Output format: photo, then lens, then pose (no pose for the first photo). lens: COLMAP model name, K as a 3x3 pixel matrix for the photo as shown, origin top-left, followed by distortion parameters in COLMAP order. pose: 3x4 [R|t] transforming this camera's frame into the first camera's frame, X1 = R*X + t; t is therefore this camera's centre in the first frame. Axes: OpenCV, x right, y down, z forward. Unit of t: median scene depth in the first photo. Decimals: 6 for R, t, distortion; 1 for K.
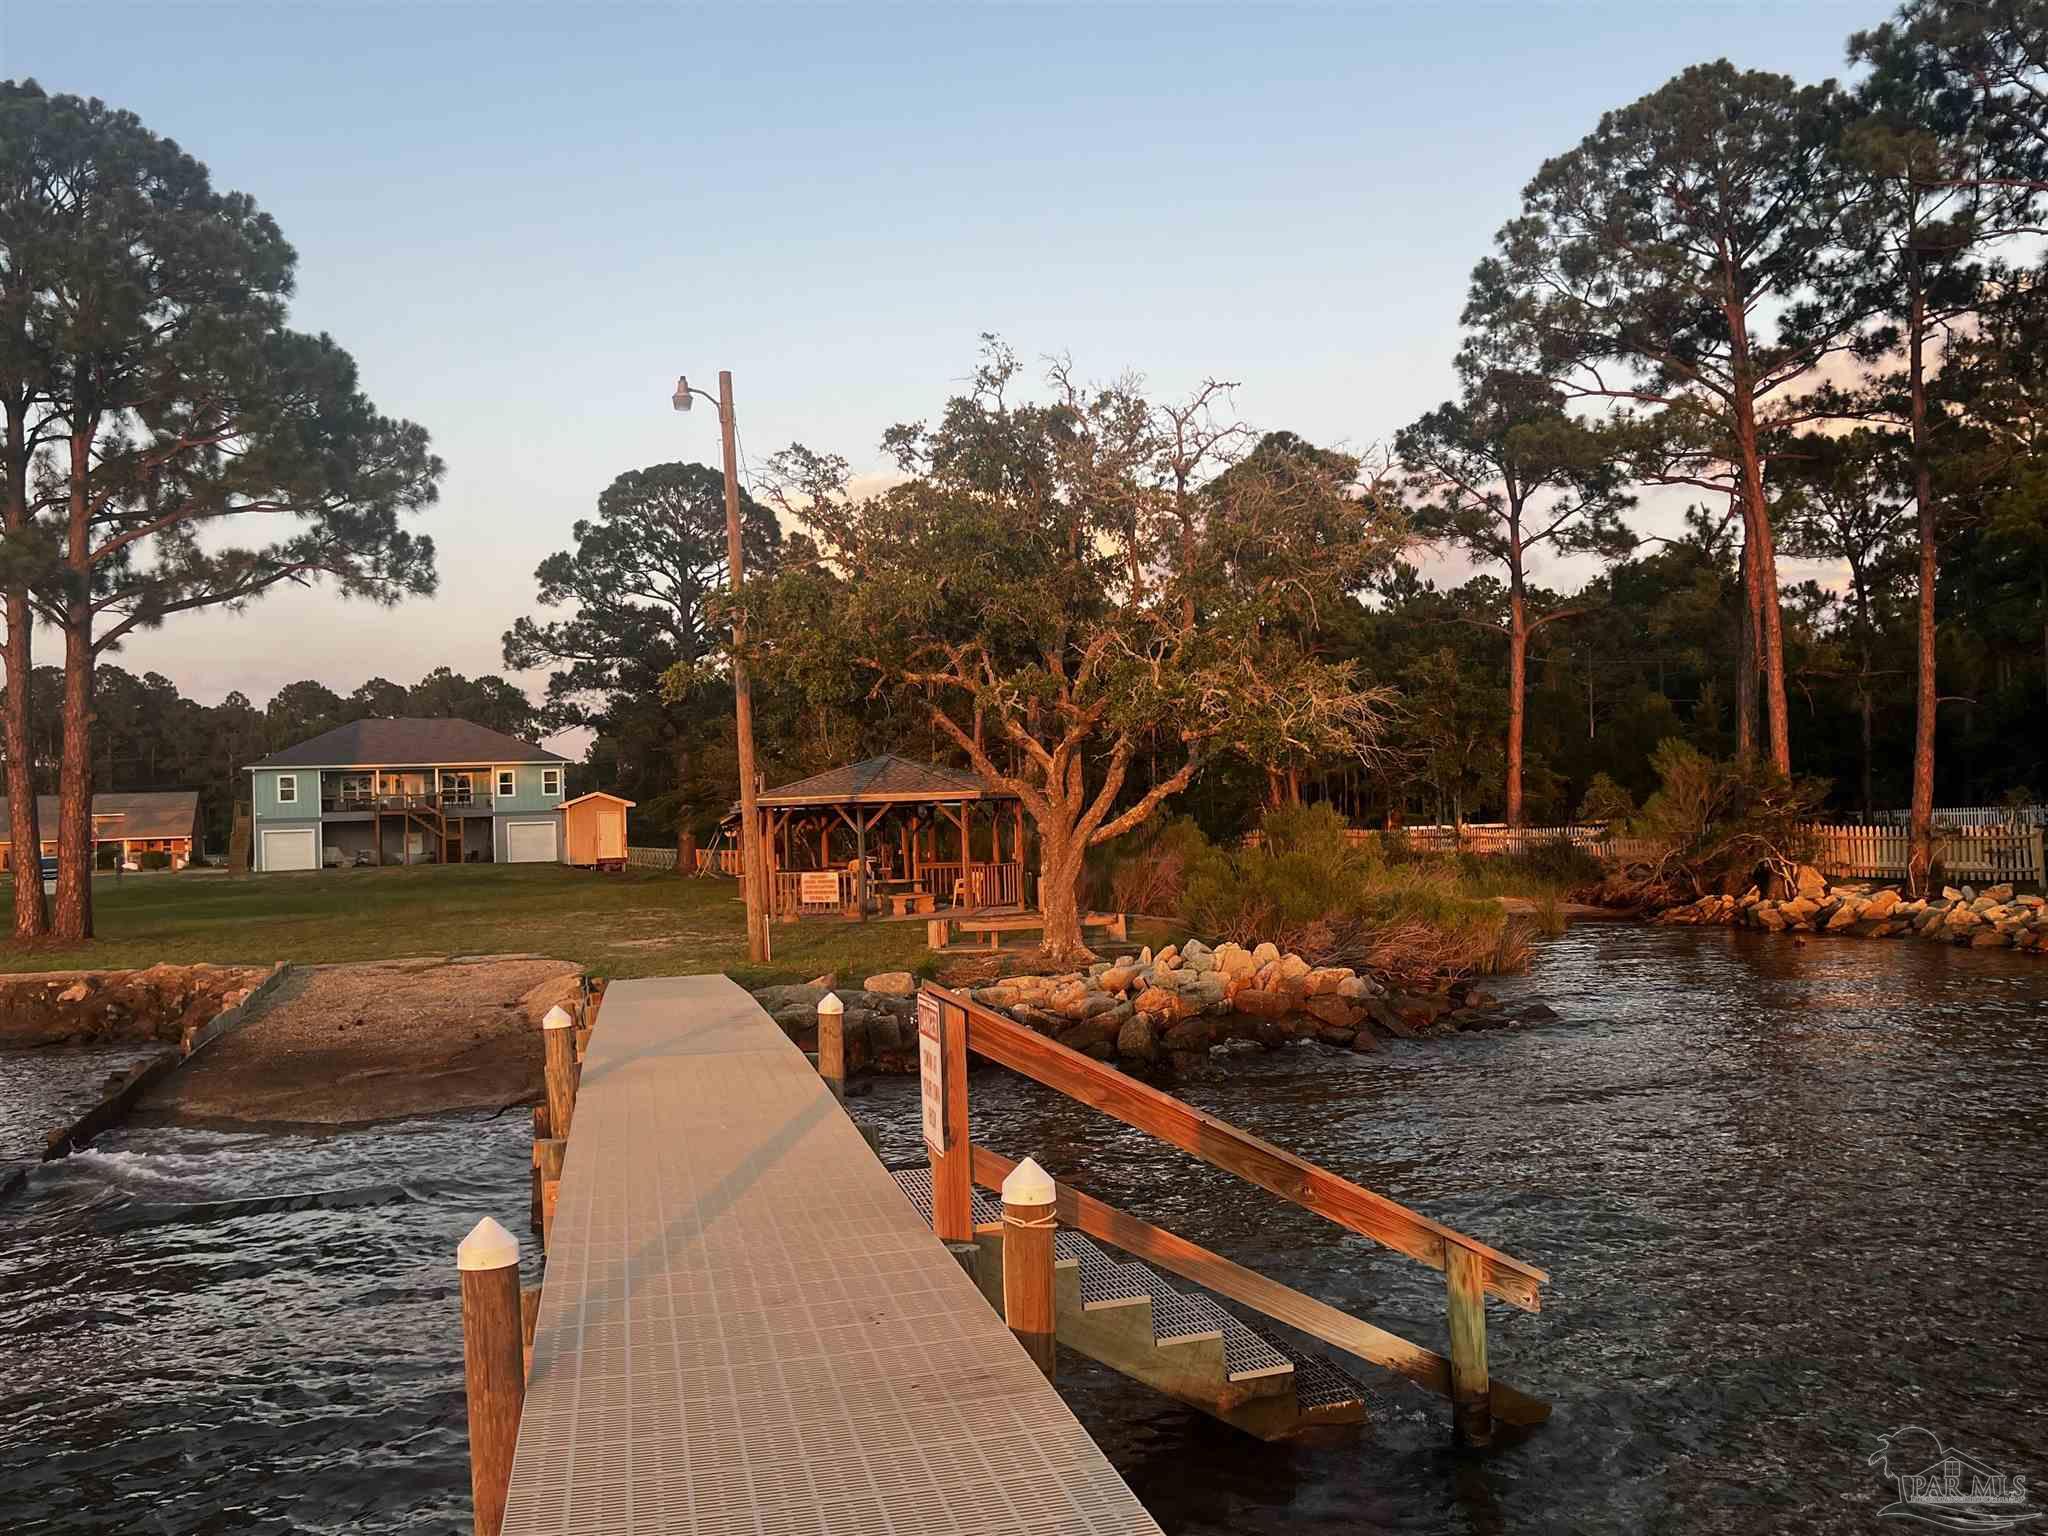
lens RADIAL K [[1755.6, 0, 1045.7], [0, 1755.6, 770.4], [0, 0, 1]] dist [0.064599, -0.088610]
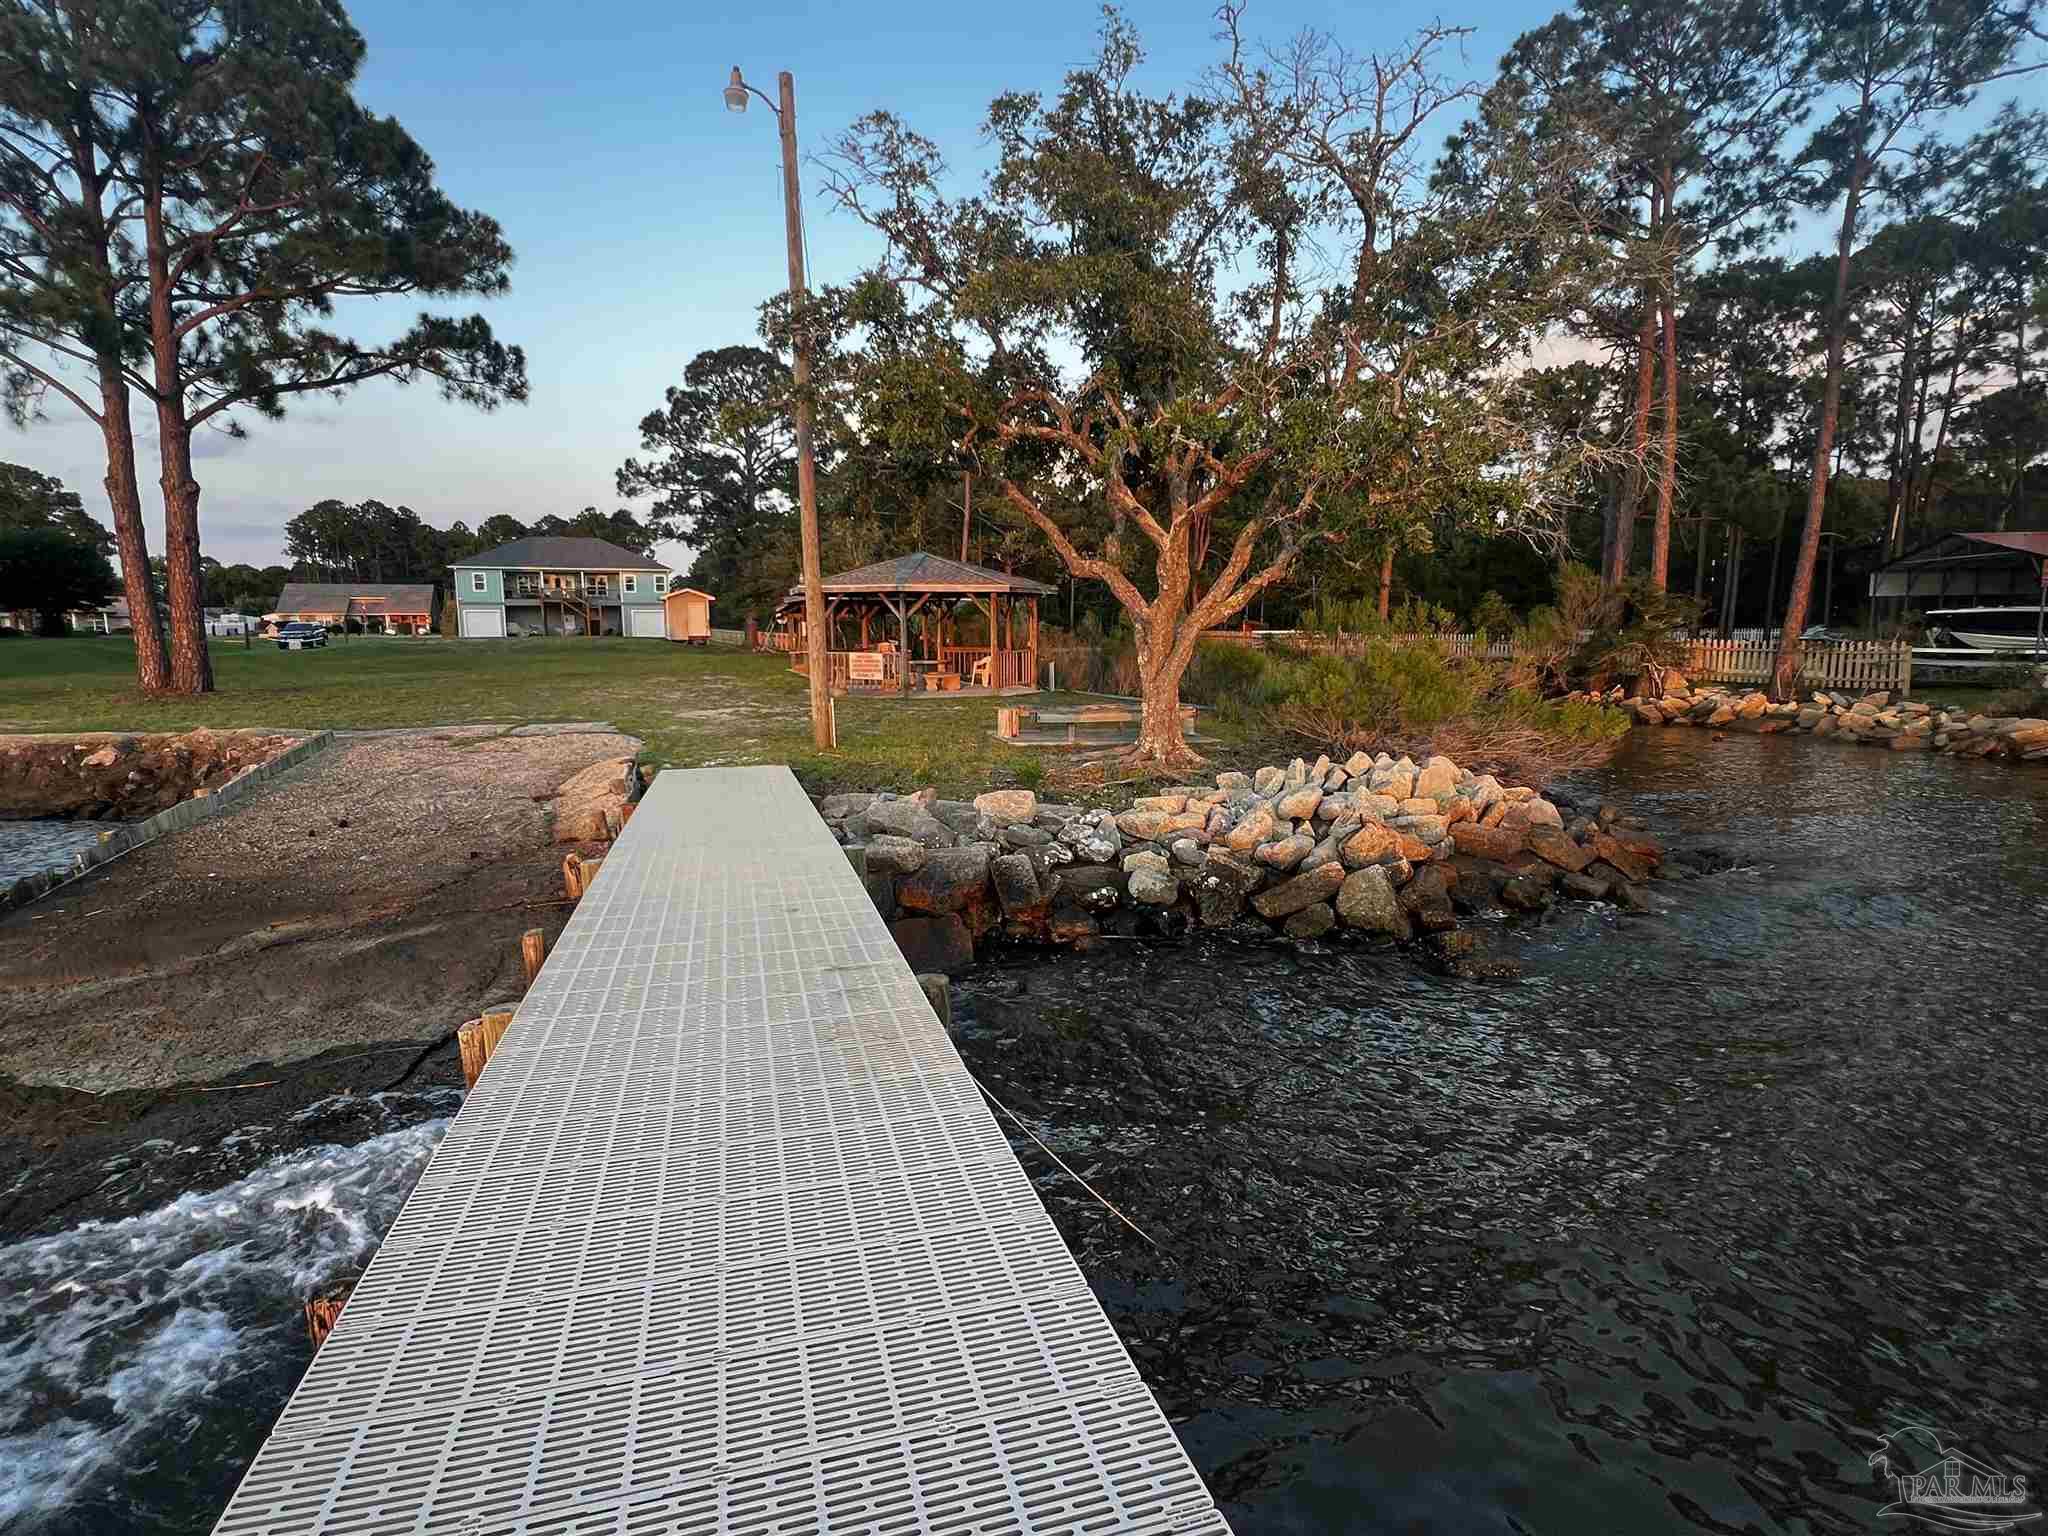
lens RADIAL K [[1030.9, 0, 1025.3], [0, 1030.9, 764.4], [0, 0, 1]] dist [-0.001803, 0.001487]
pose [[0.998001, 0.023498, 0.058661, -0.058983], [-0.032806, 0.986055, 0.163153, 0.015874], [-0.054009, -0.164752, 0.984855, 0.302385]]
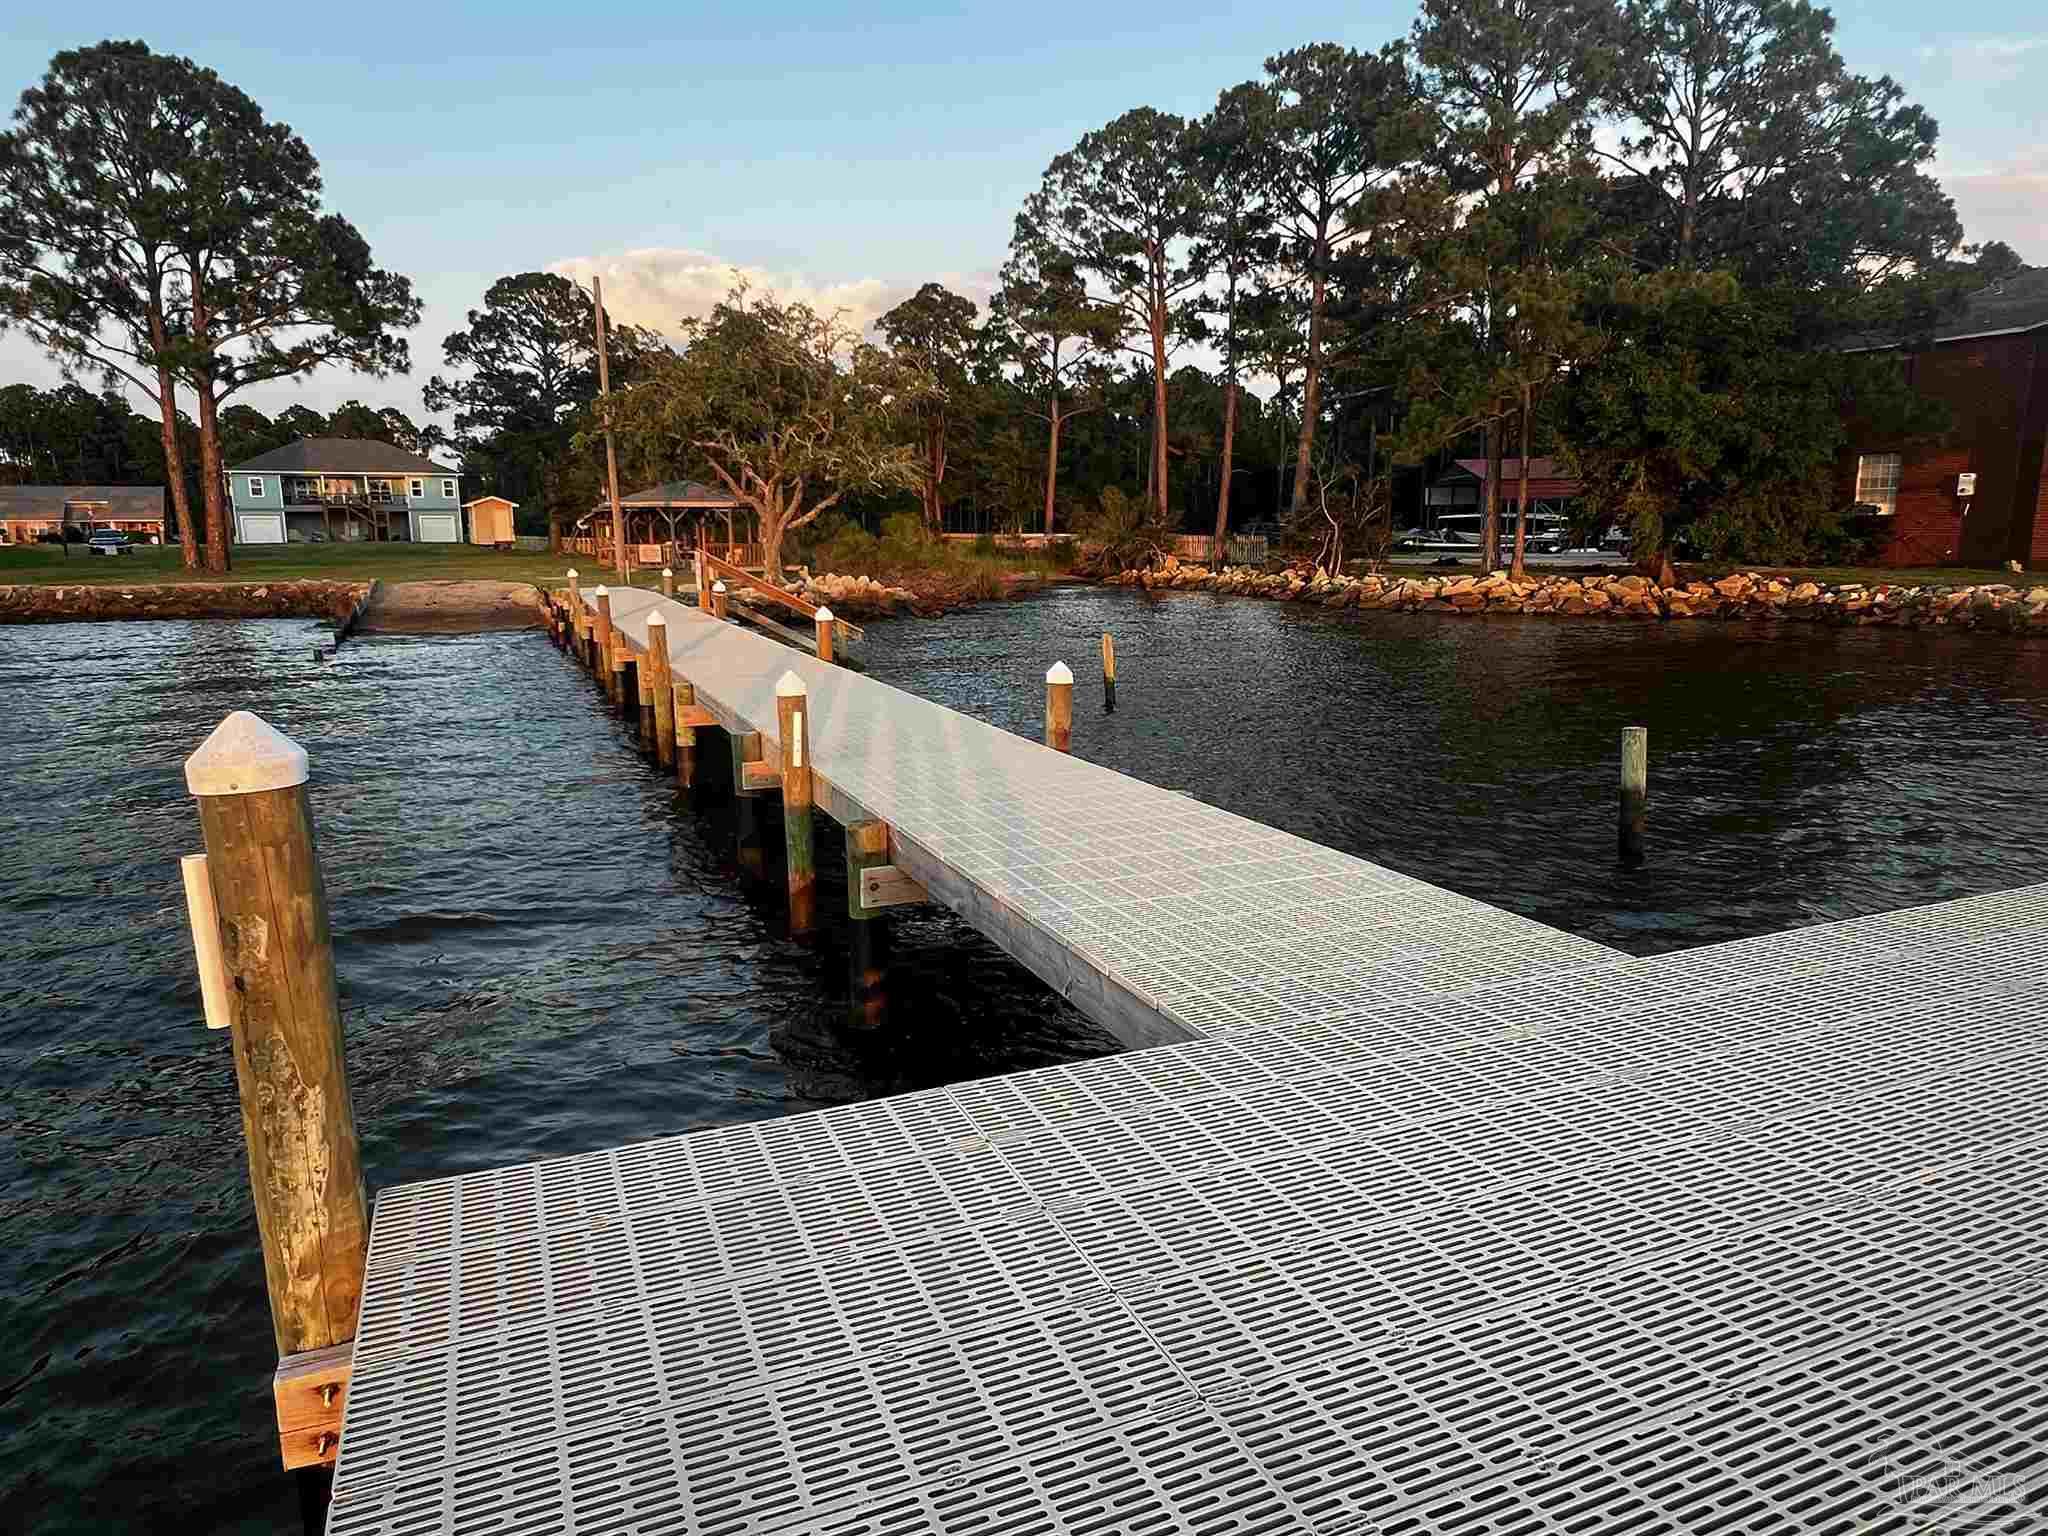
lens RADIAL K [[1249.0, 0, 1016.2], [0, 1249.0, 769.5], [0, 0, 1]] dist [-0.006639, 0.002283]
pose [[0.986427, -0.002550, 0.164178, 0.032505], [-0.032824, 0.976636, 0.212381, -0.002078], [-0.160884, -0.214887, 0.963296, -0.349468]]
